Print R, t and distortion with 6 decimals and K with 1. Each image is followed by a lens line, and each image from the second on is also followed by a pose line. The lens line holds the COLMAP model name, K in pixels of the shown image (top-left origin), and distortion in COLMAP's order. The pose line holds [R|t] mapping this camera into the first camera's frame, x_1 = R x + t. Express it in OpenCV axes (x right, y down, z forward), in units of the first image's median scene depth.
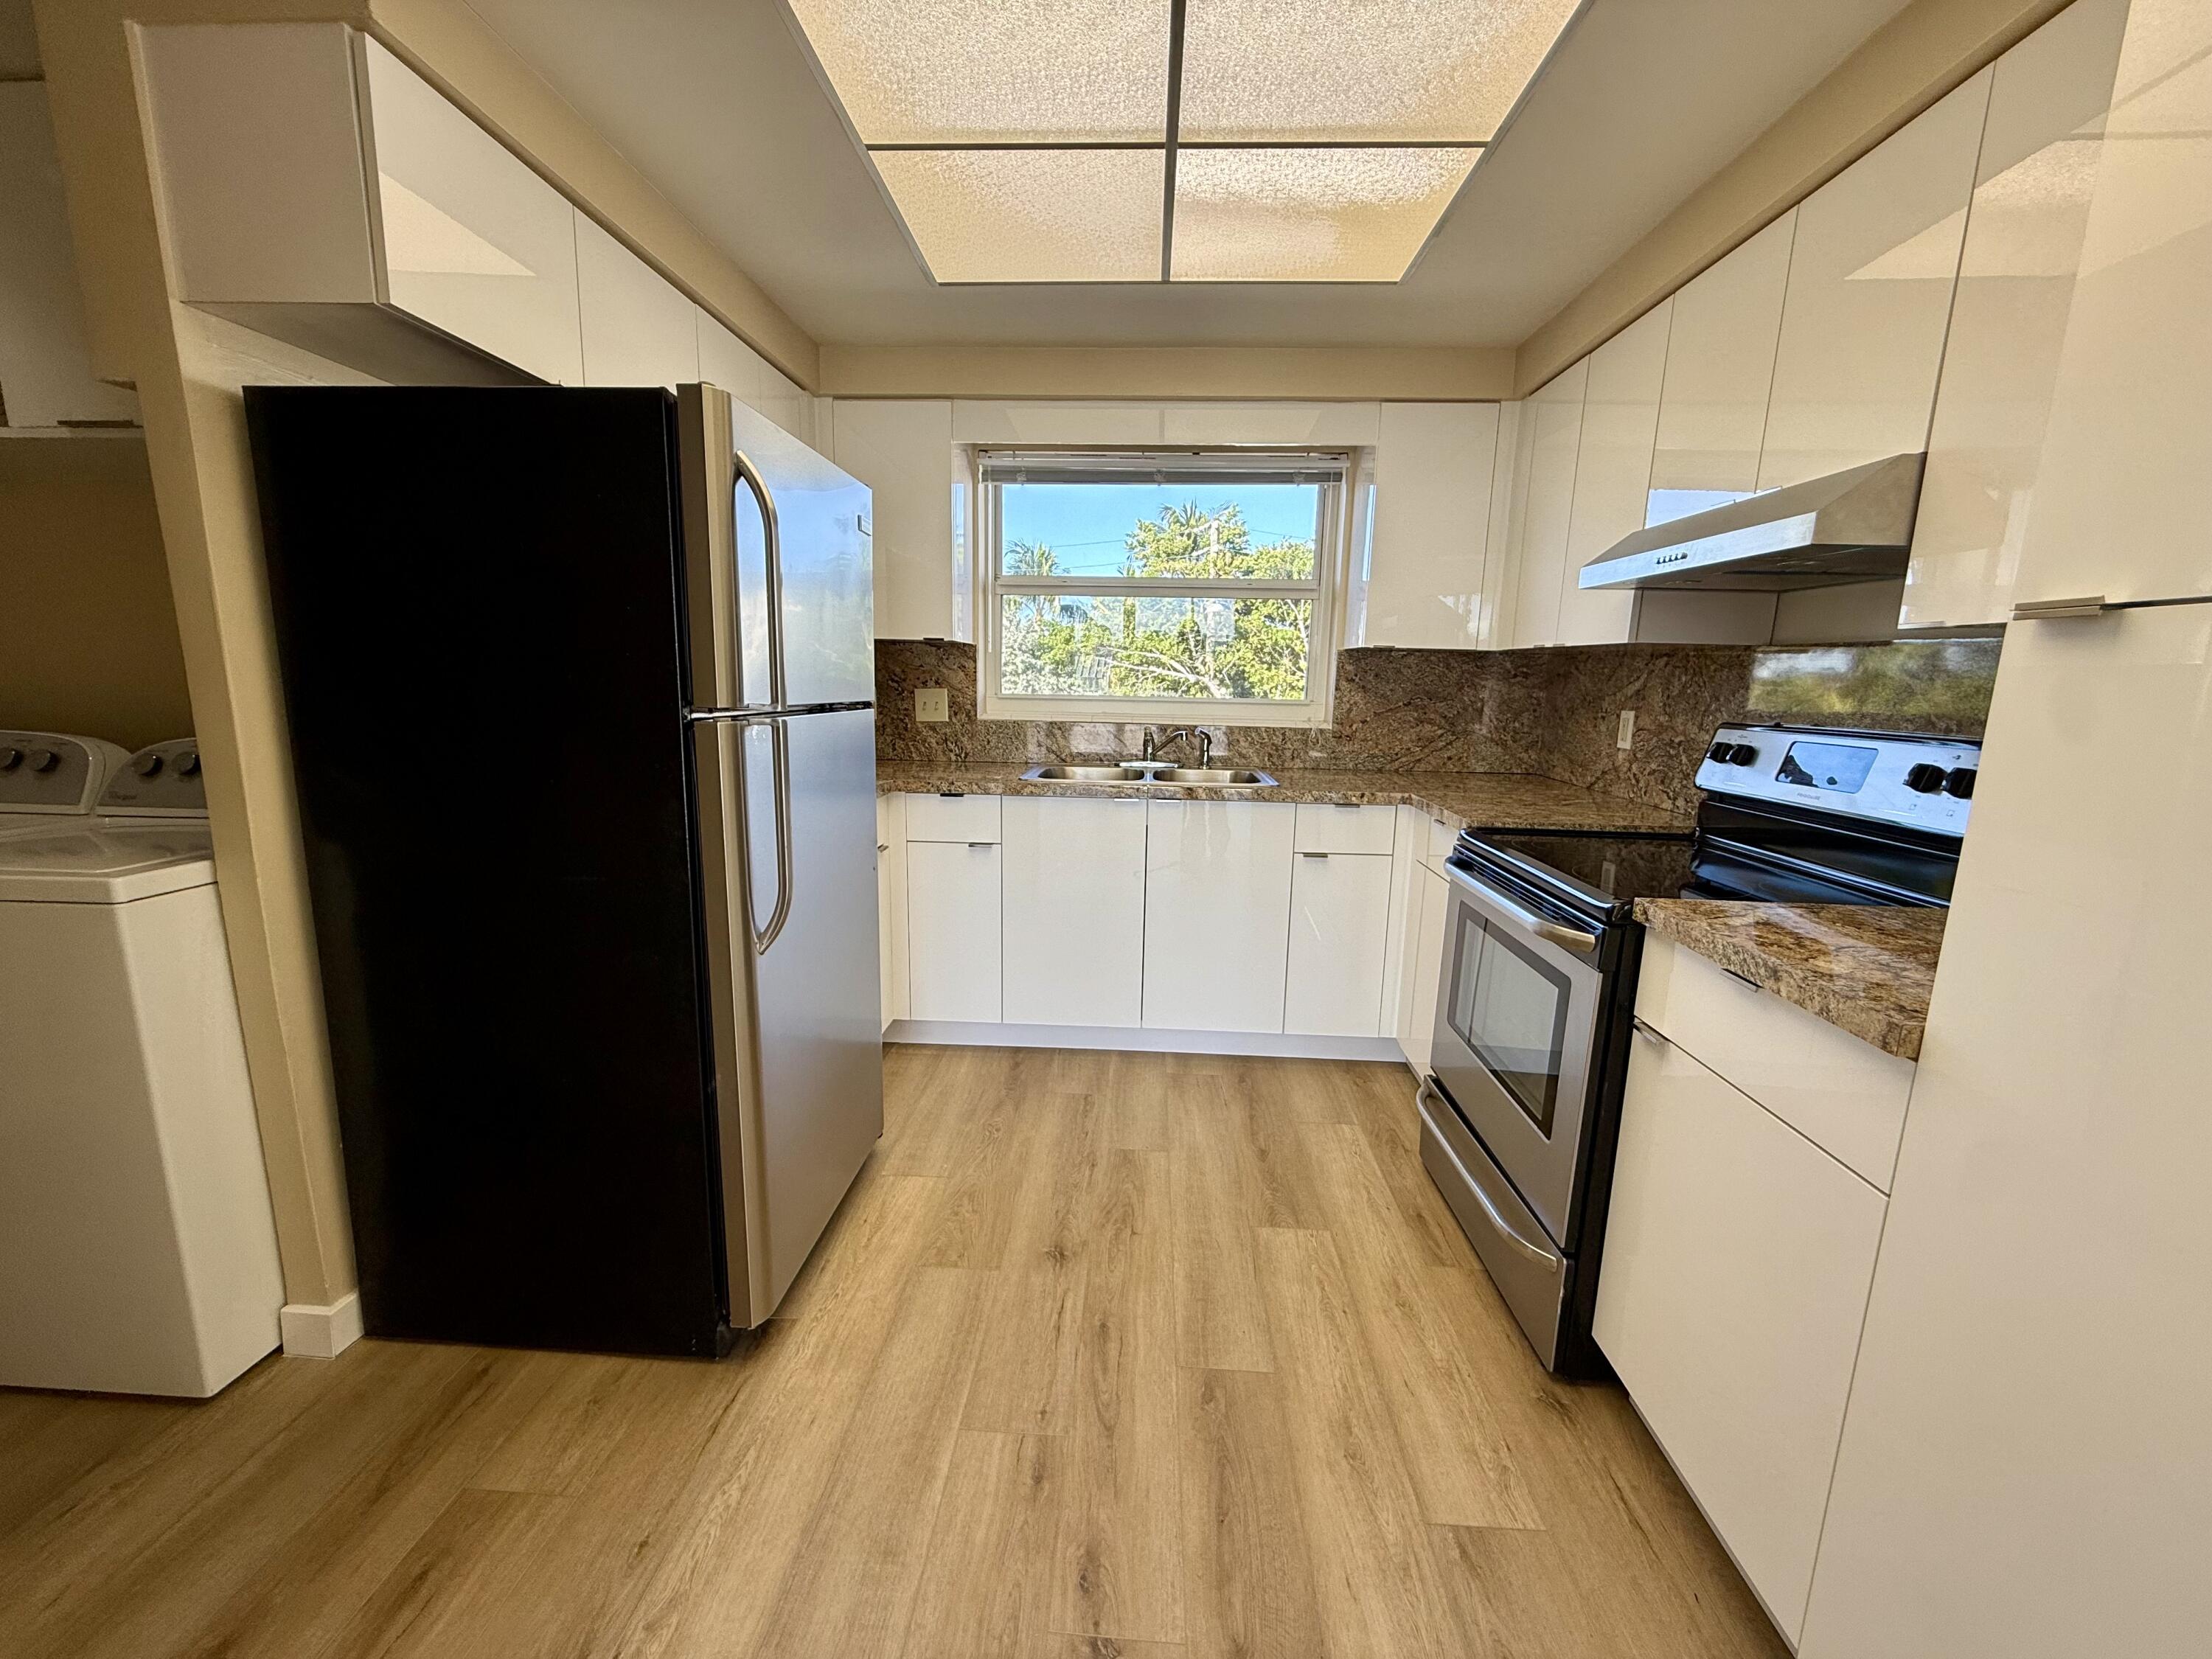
lens RADIAL K [[882.9, 0, 1102.3], [0, 882.9, 829.2], [0, 0, 1]] dist [0.000763, 0.000030]
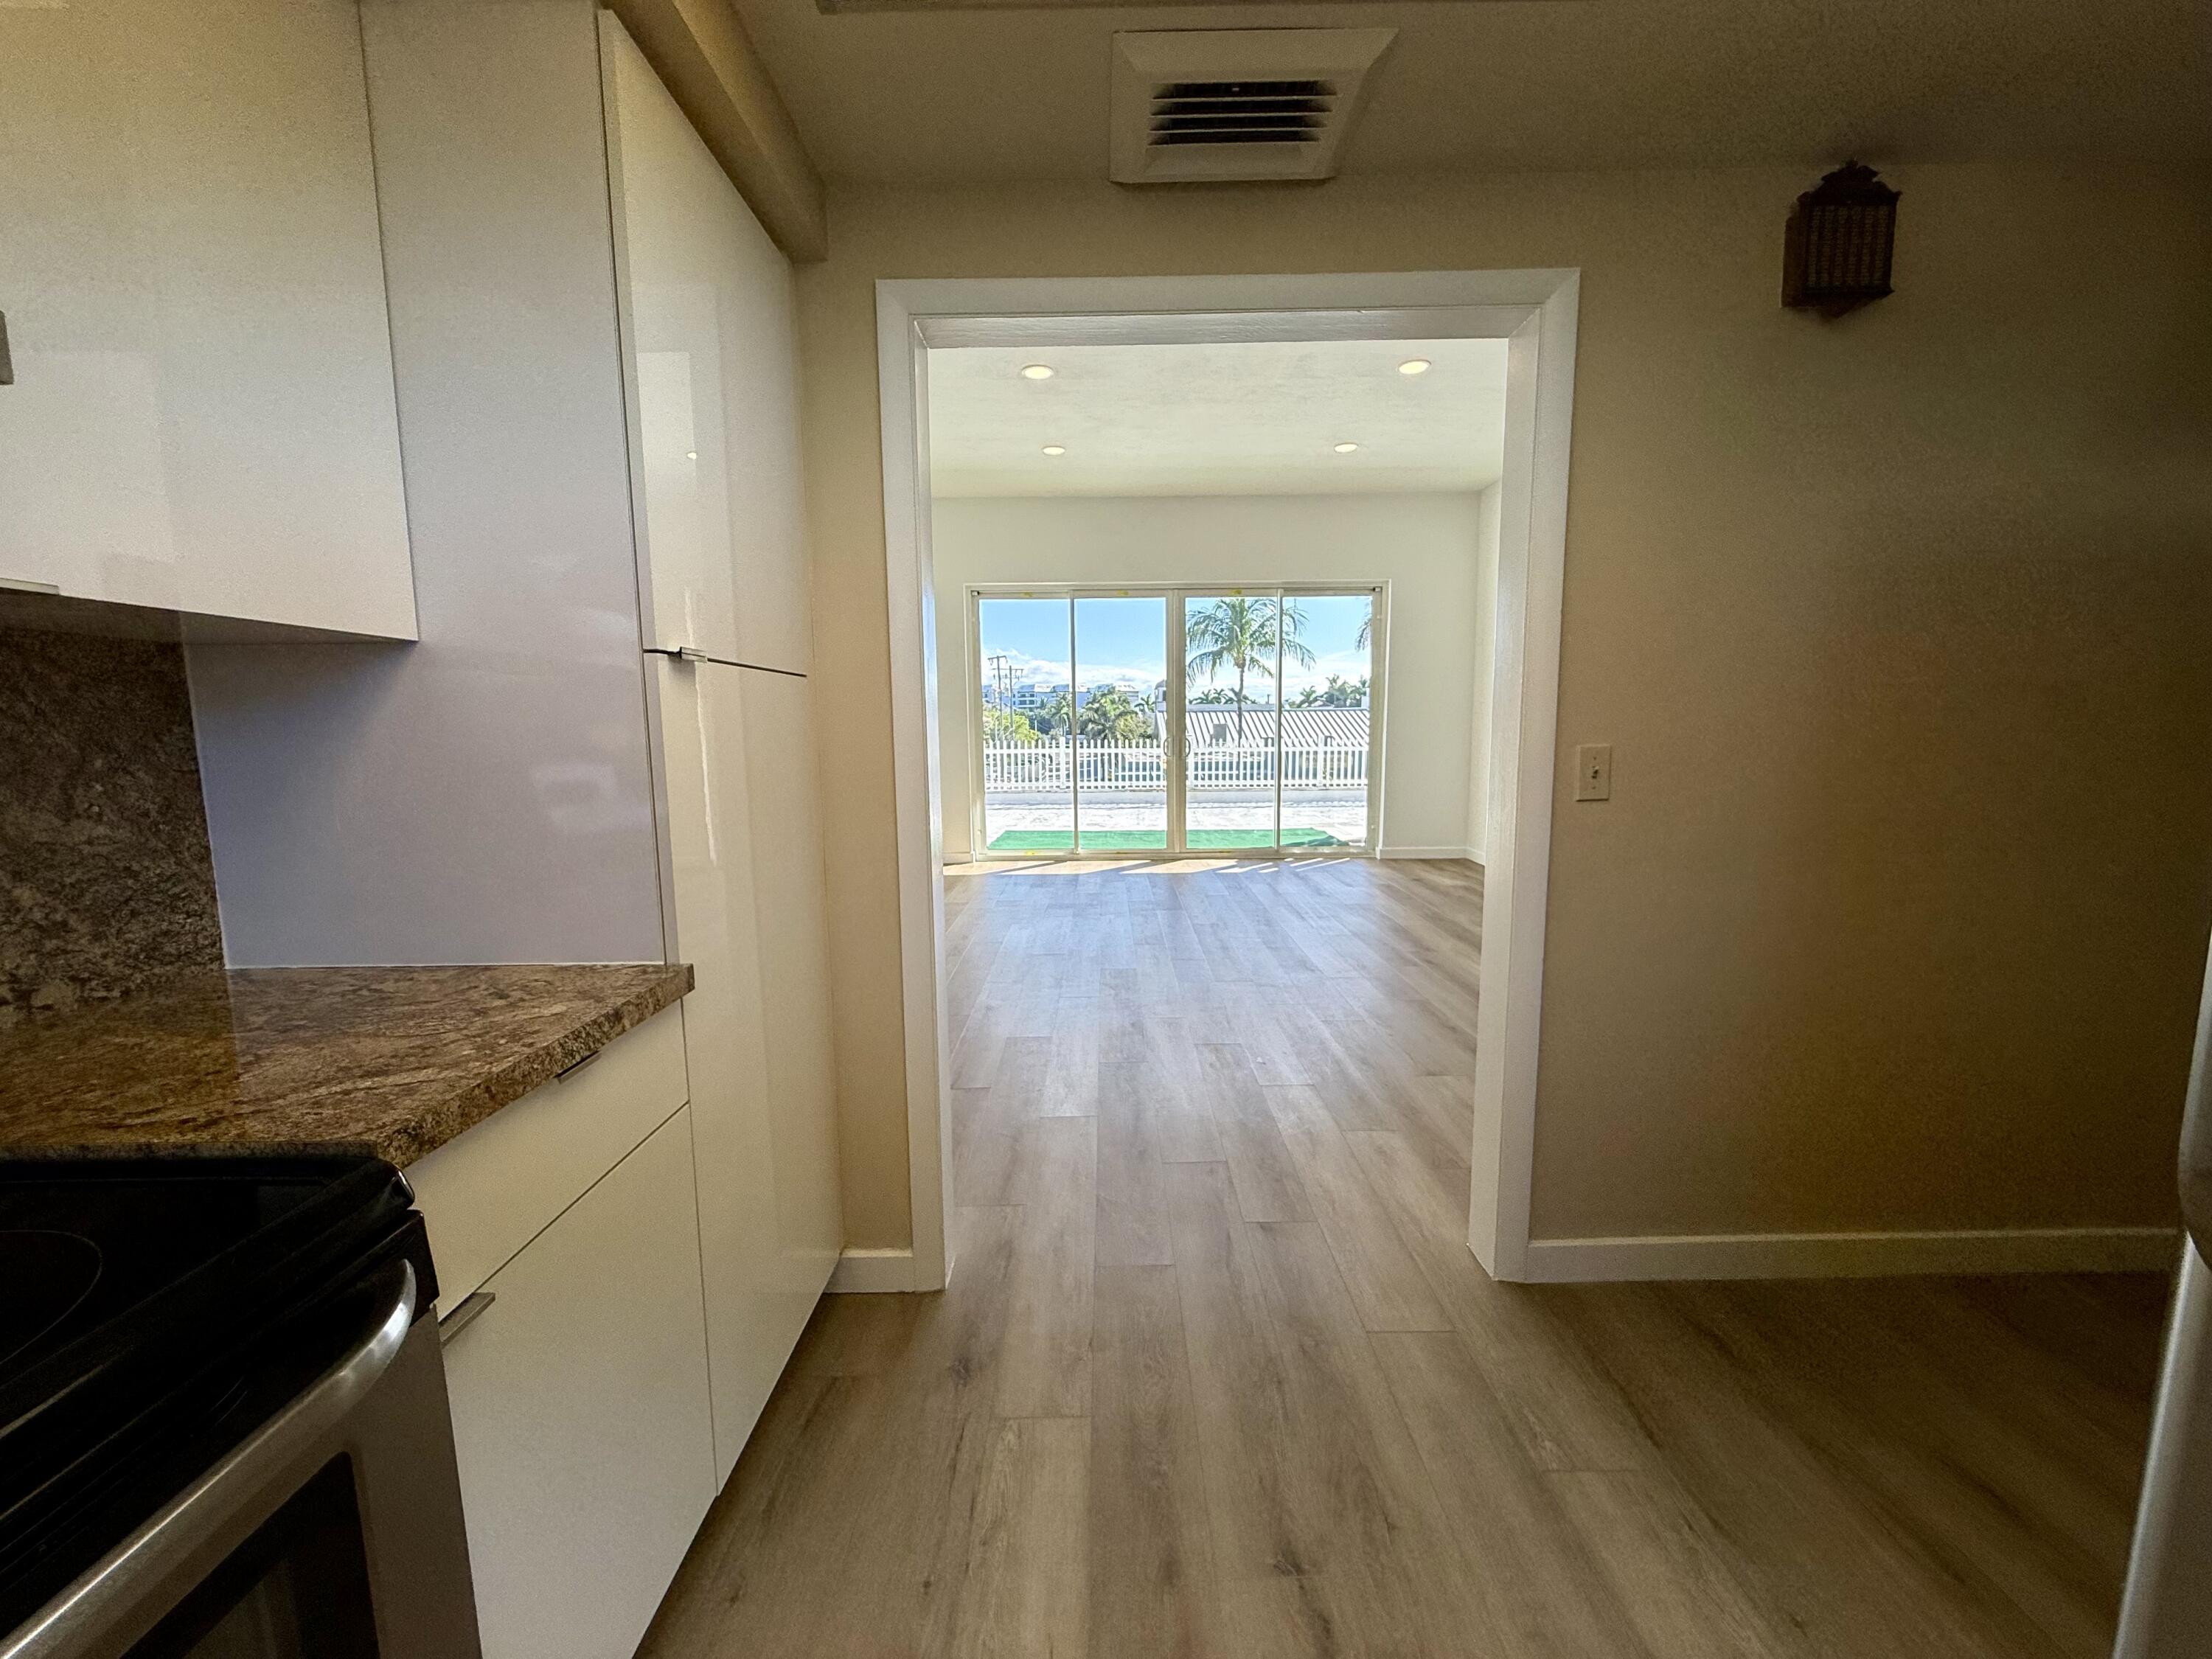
lens RADIAL K [[880.1, 0, 1106.0], [0, 880.1, 829.5], [0, 0, 1]] dist [0.000707, 0.000014]
pose [[-0.998403, -0.002502, -0.056443, 0.105640], [-0.018524, 0.958299, 0.285168, -0.099522], [0.053376, 0.285758, -0.956814, 0.631389]]
